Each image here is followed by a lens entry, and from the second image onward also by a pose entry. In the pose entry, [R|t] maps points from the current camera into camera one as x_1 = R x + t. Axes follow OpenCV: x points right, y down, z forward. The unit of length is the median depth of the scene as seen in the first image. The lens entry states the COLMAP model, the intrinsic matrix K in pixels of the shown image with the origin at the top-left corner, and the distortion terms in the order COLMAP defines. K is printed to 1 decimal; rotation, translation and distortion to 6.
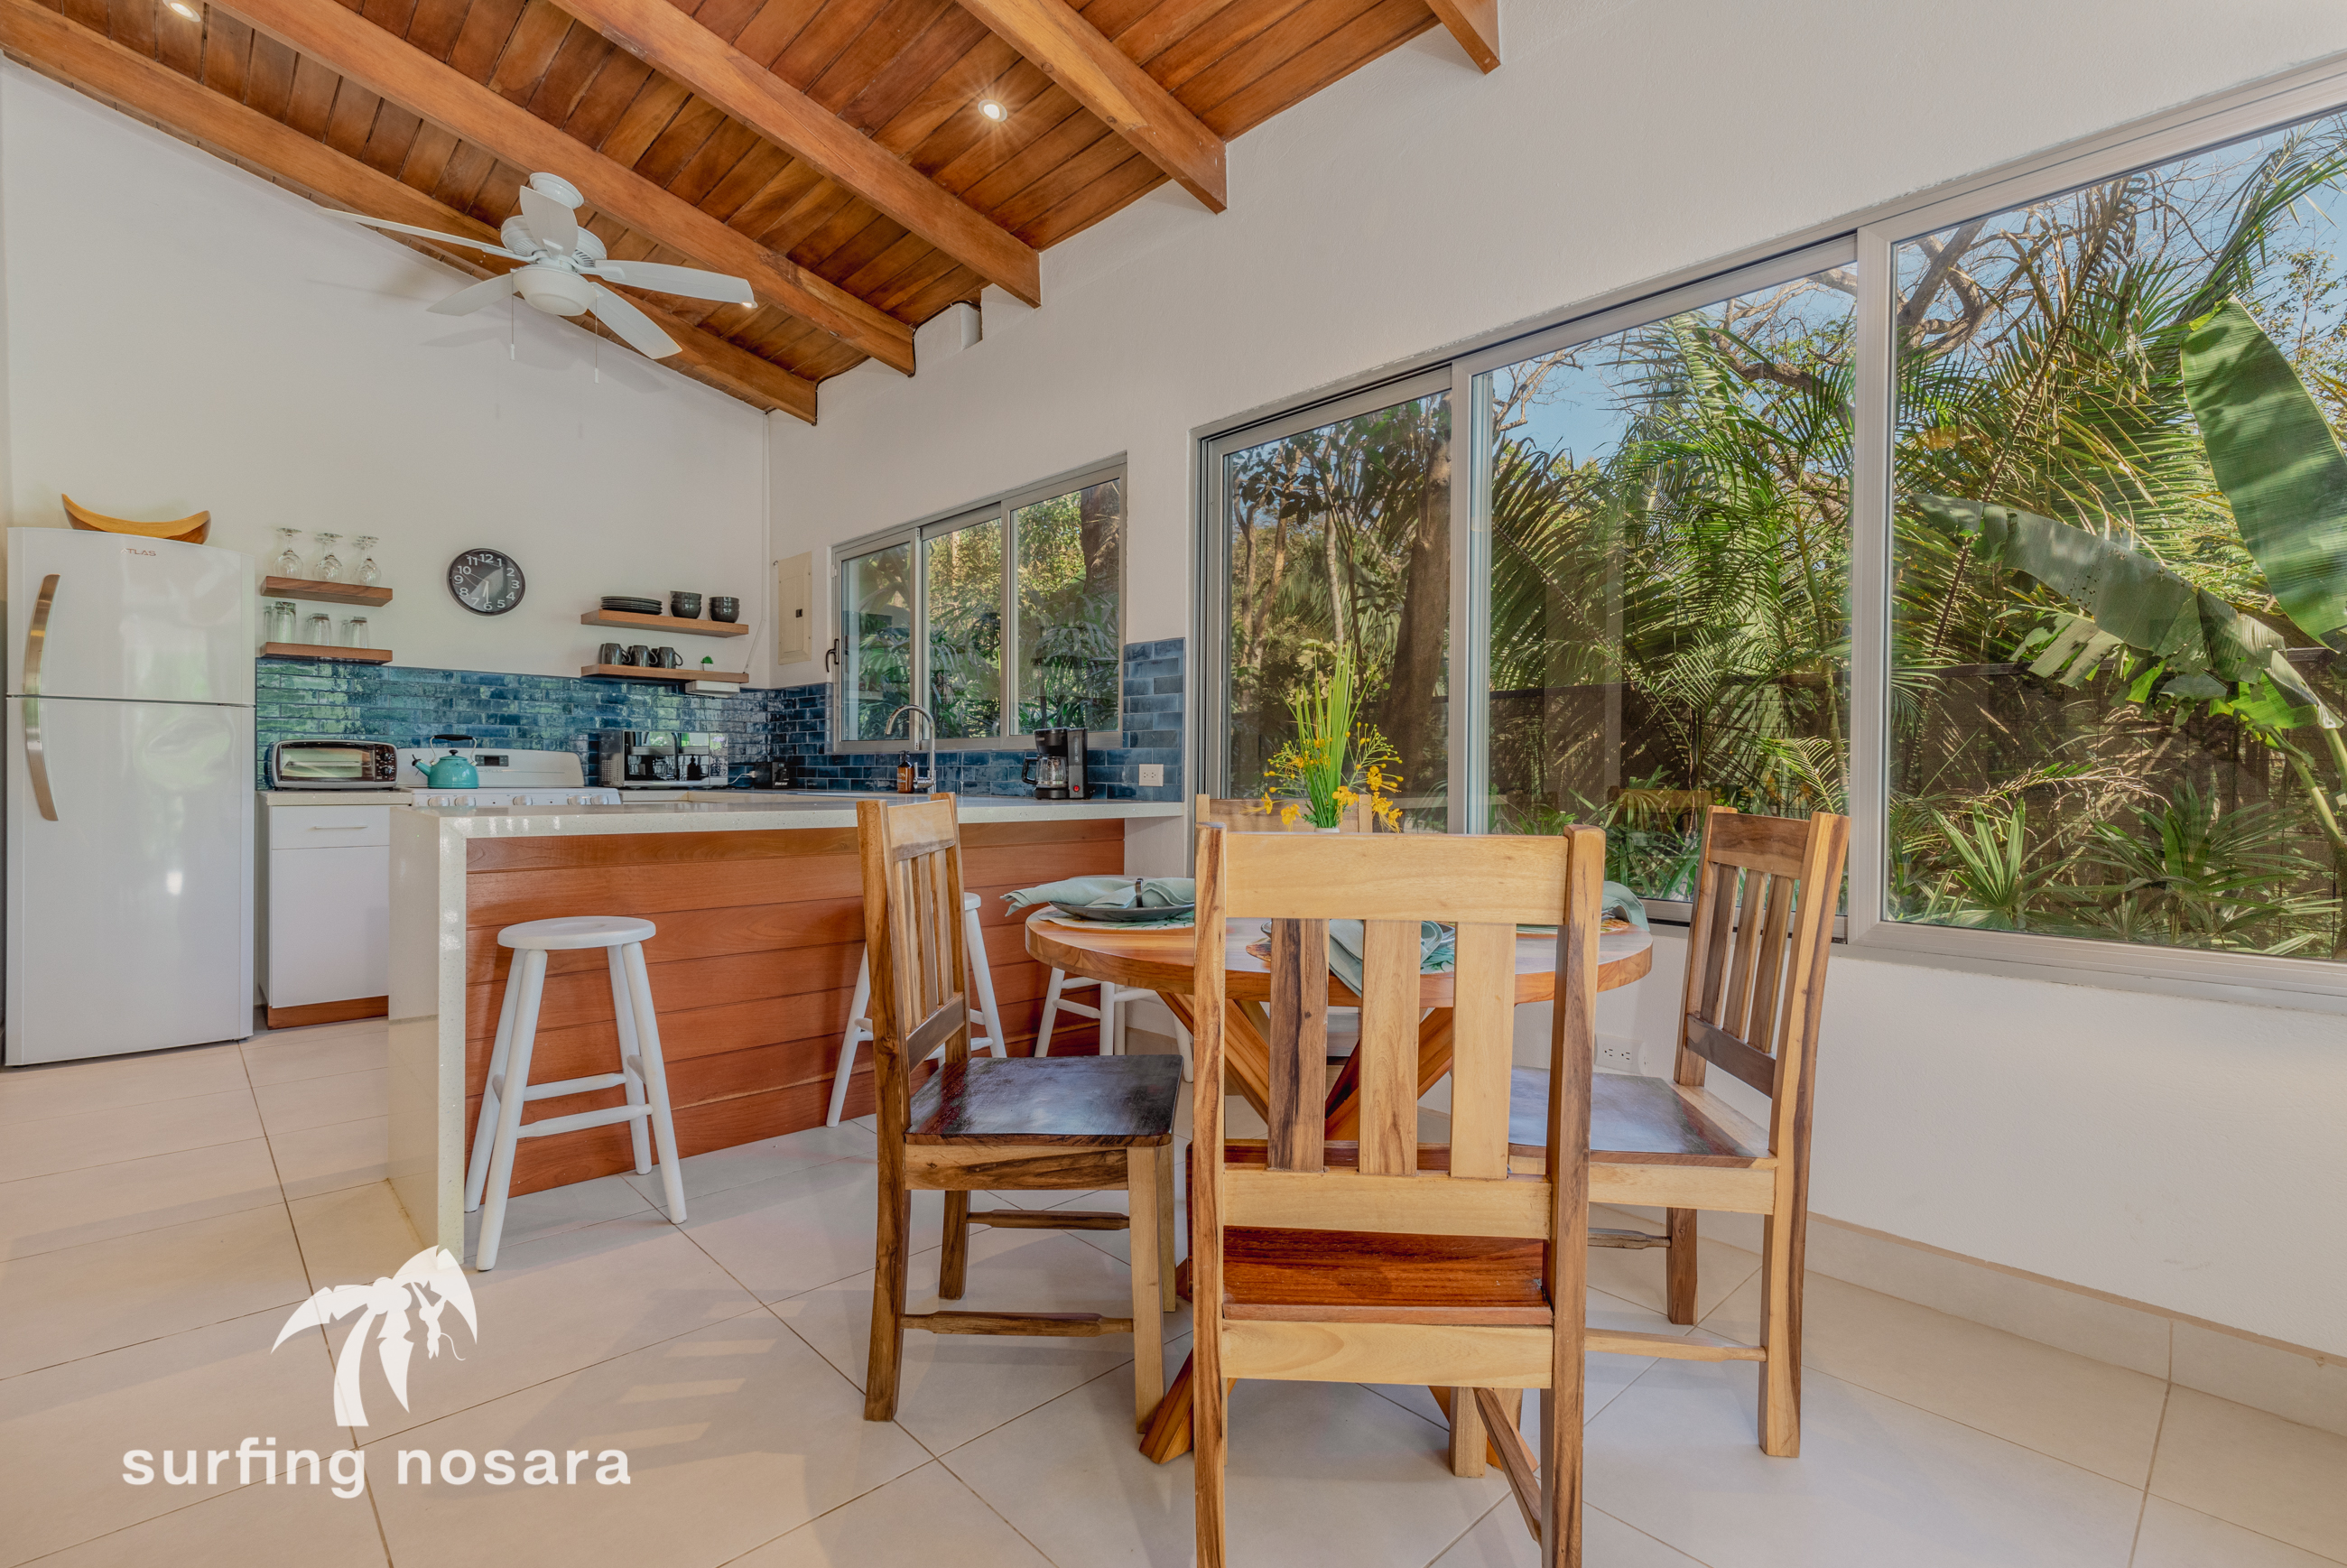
lens RADIAL K [[1077.8, 0, 1158.3], [0, 1077.8, 805.7], [0, 0, 1]] dist [-0.000914, -0.000353]
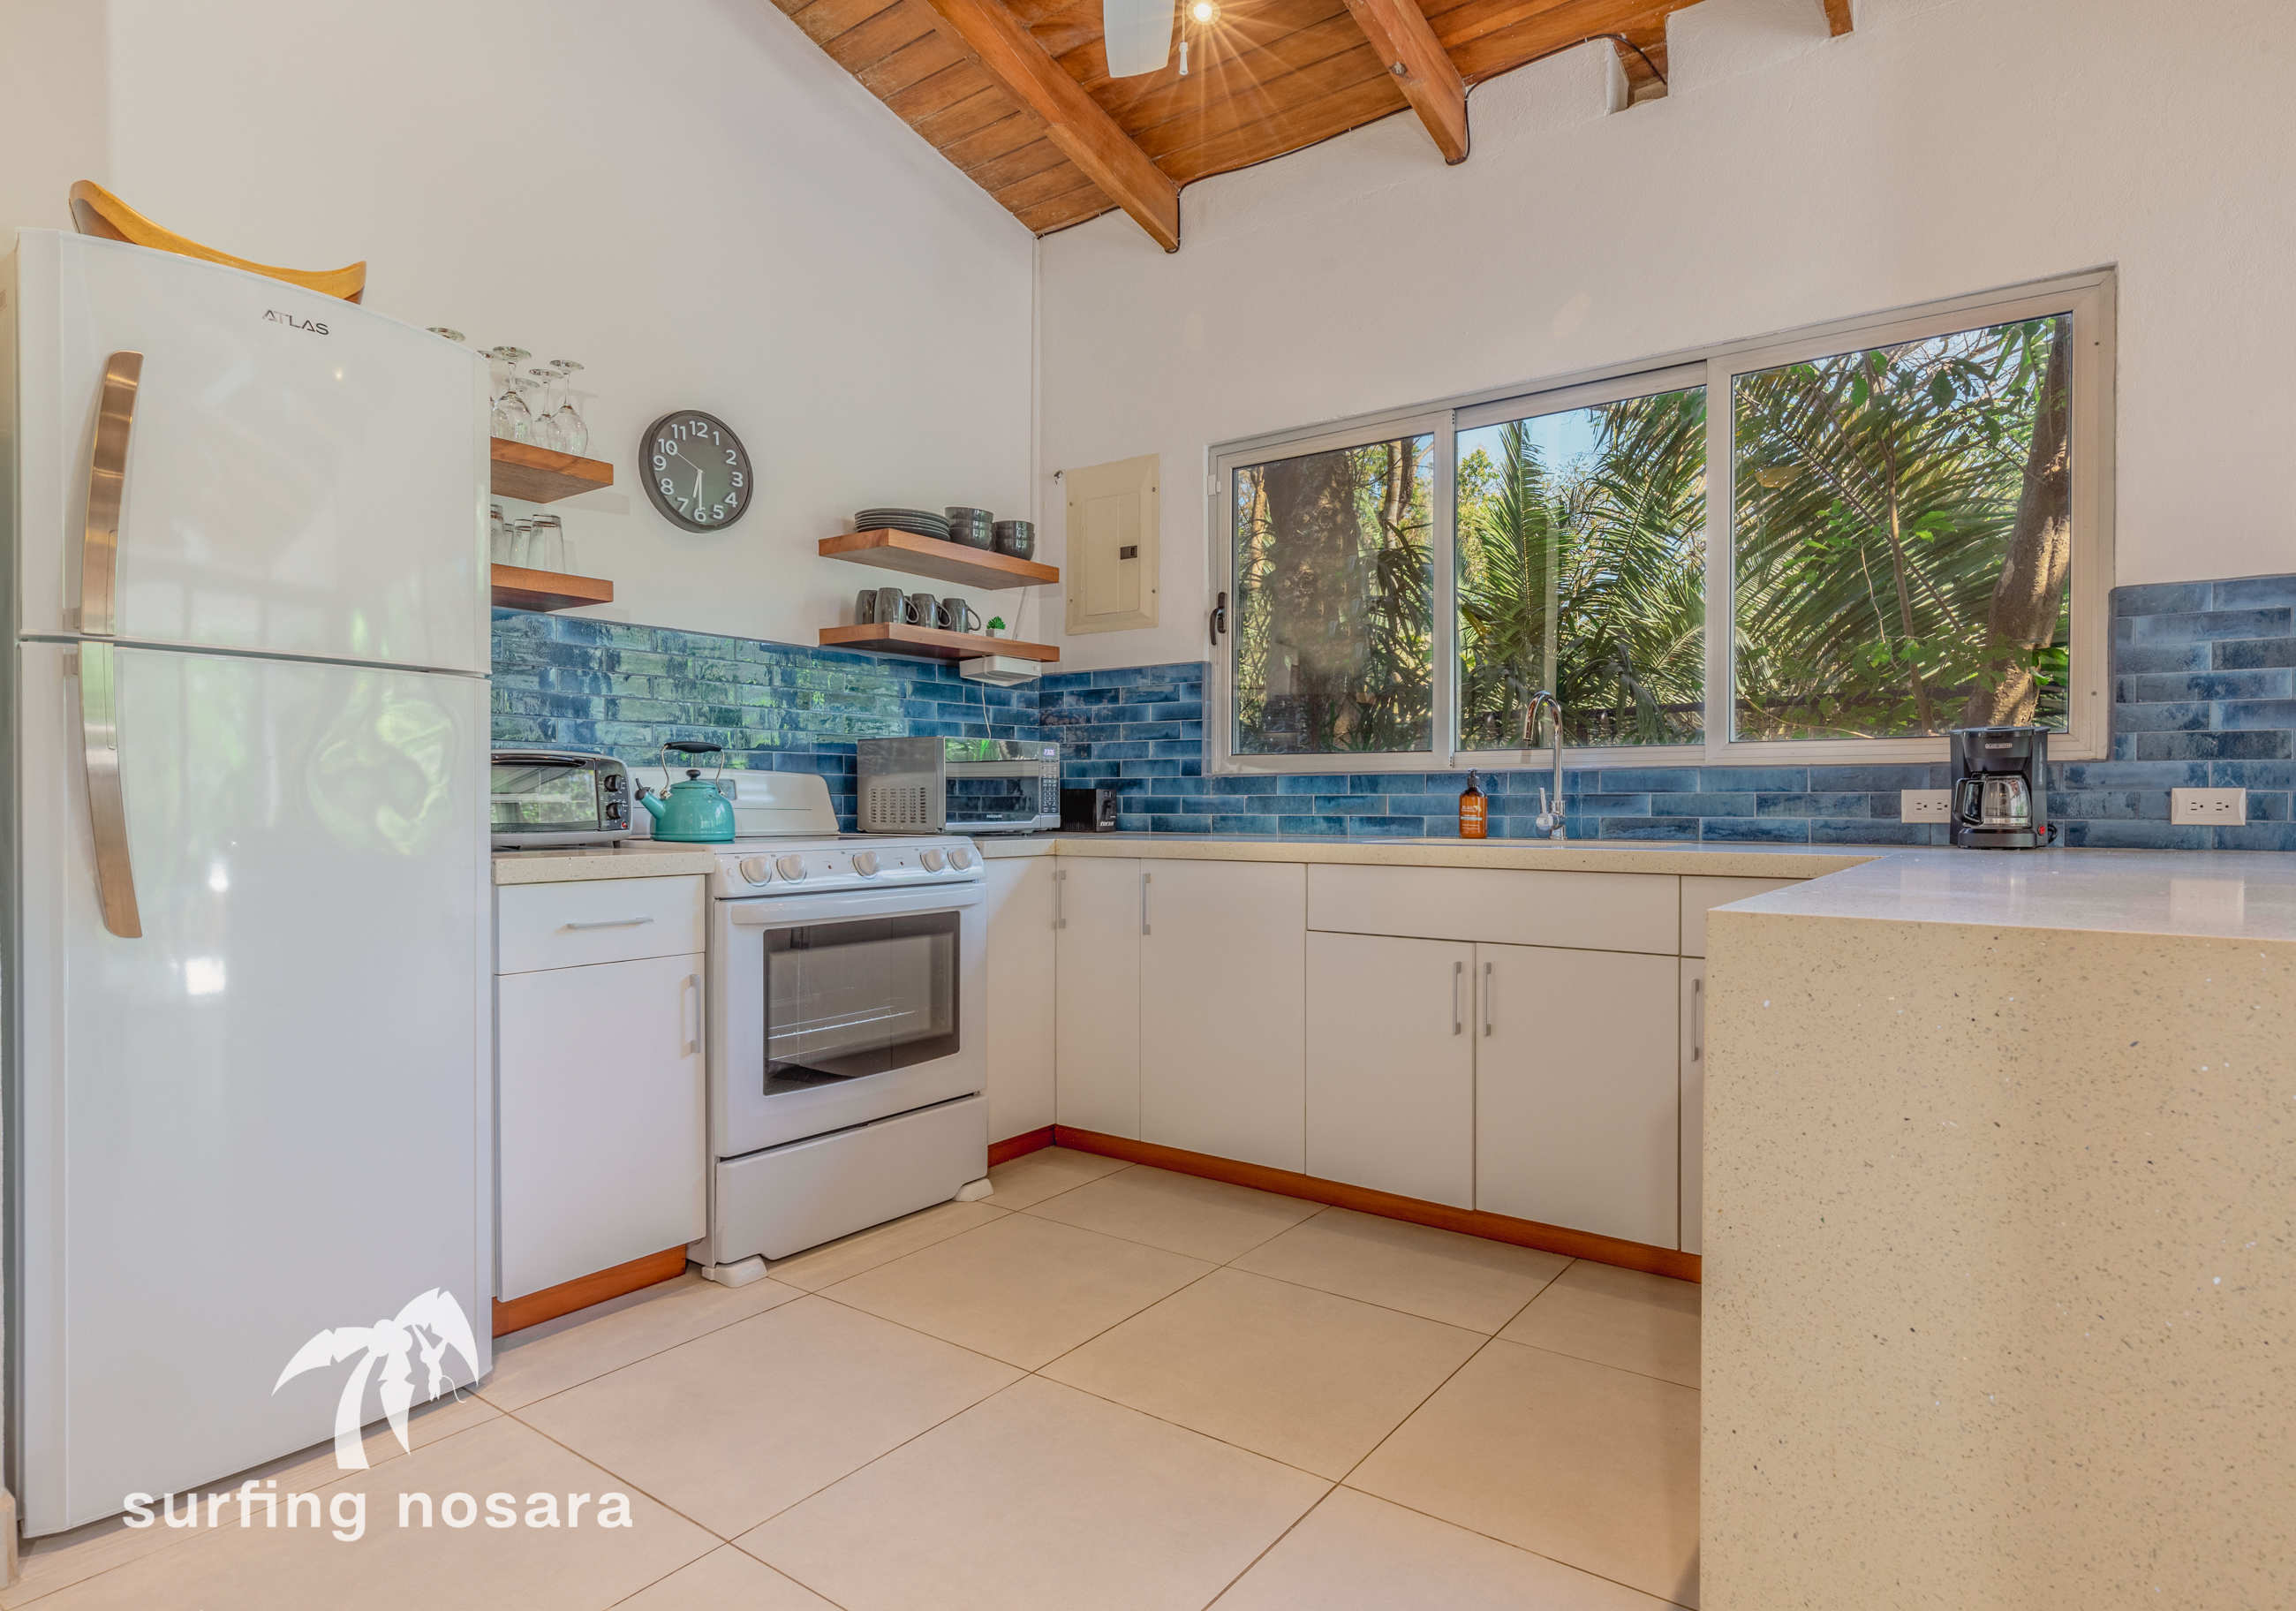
lens RADIAL K [[1247.2, 0, 1142.9], [0, 1247.2, 820.8], [0, 0, 1]] dist [0.005761, 0.000092]
pose [[0.983091, -0.010623, 0.182808, -0.547885], [0.013095, 0.999838, -0.012325, -0.015480], [-0.182648, 0.014510, 0.983071, 0.339908]]
